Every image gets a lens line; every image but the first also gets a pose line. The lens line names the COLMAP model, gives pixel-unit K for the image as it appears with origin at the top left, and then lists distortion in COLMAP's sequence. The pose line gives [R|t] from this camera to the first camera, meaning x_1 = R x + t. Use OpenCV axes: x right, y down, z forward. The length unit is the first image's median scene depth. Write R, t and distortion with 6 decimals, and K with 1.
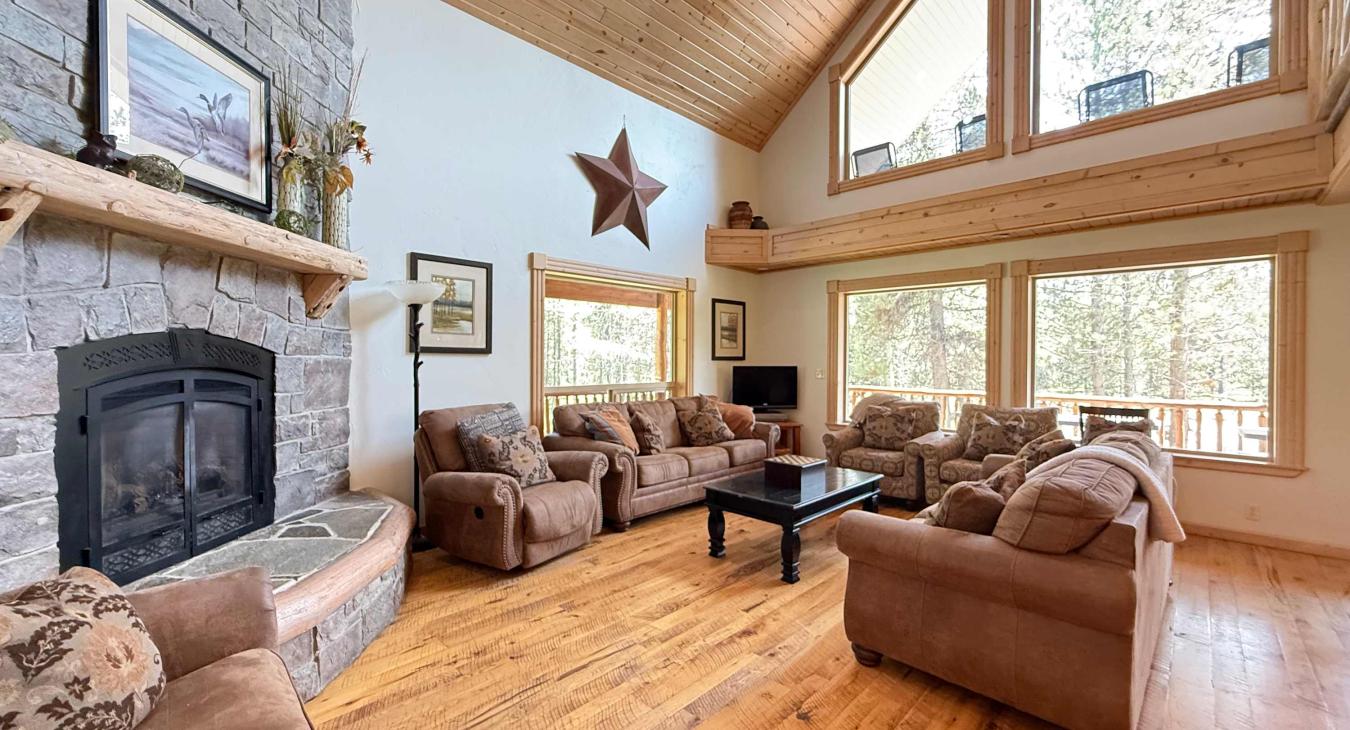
lens RADIAL K [[539.0, 0, 671.6], [0, 539.0, 363.0], [0, 0, 1]] dist [-0.002393, 0.000141]
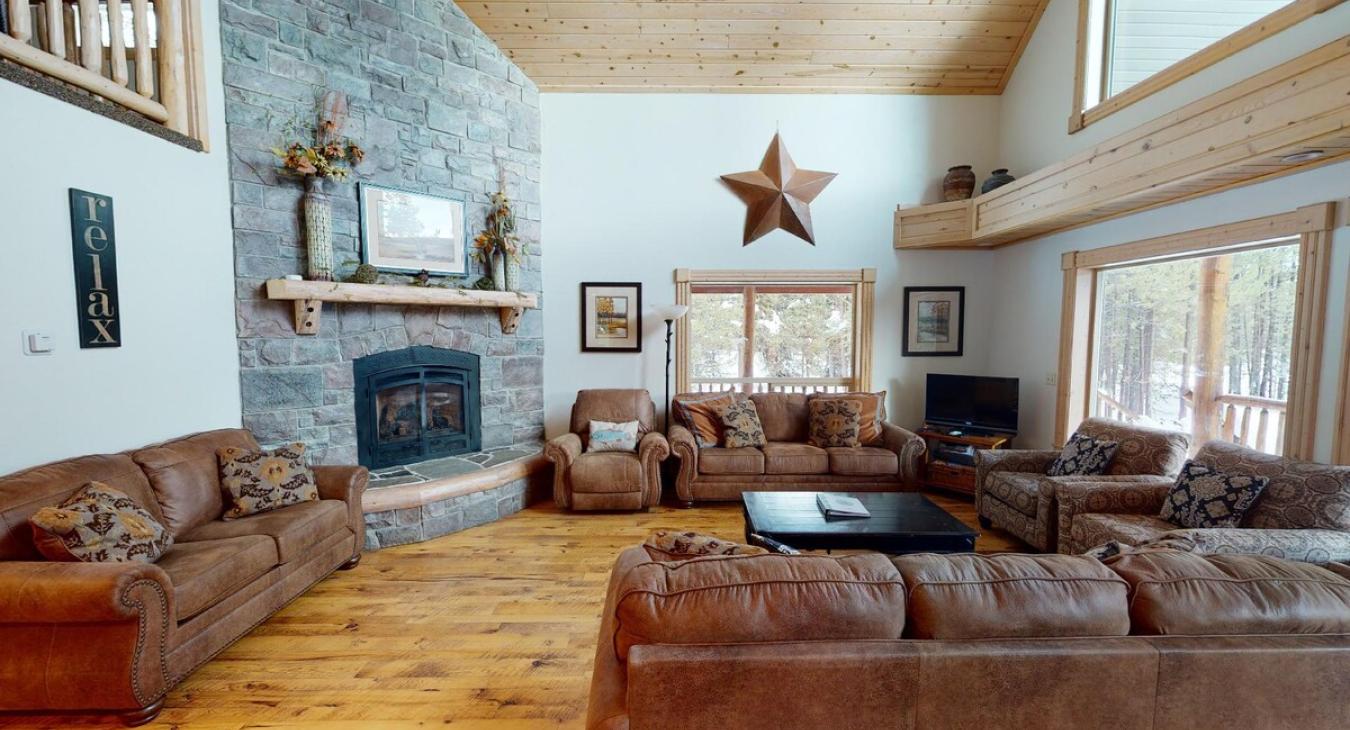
lens RADIAL K [[510.1, 0, 677.7], [0, 510.1, 365.0], [0, 0, 1]] dist [0.000625, 0.000182]
pose [[0.706995, 0.042134, -0.705963, 0.626367], [-0.002211, 0.998351, 0.057371, -0.059248], [0.707215, -0.039000, 0.705922, 0.194920]]
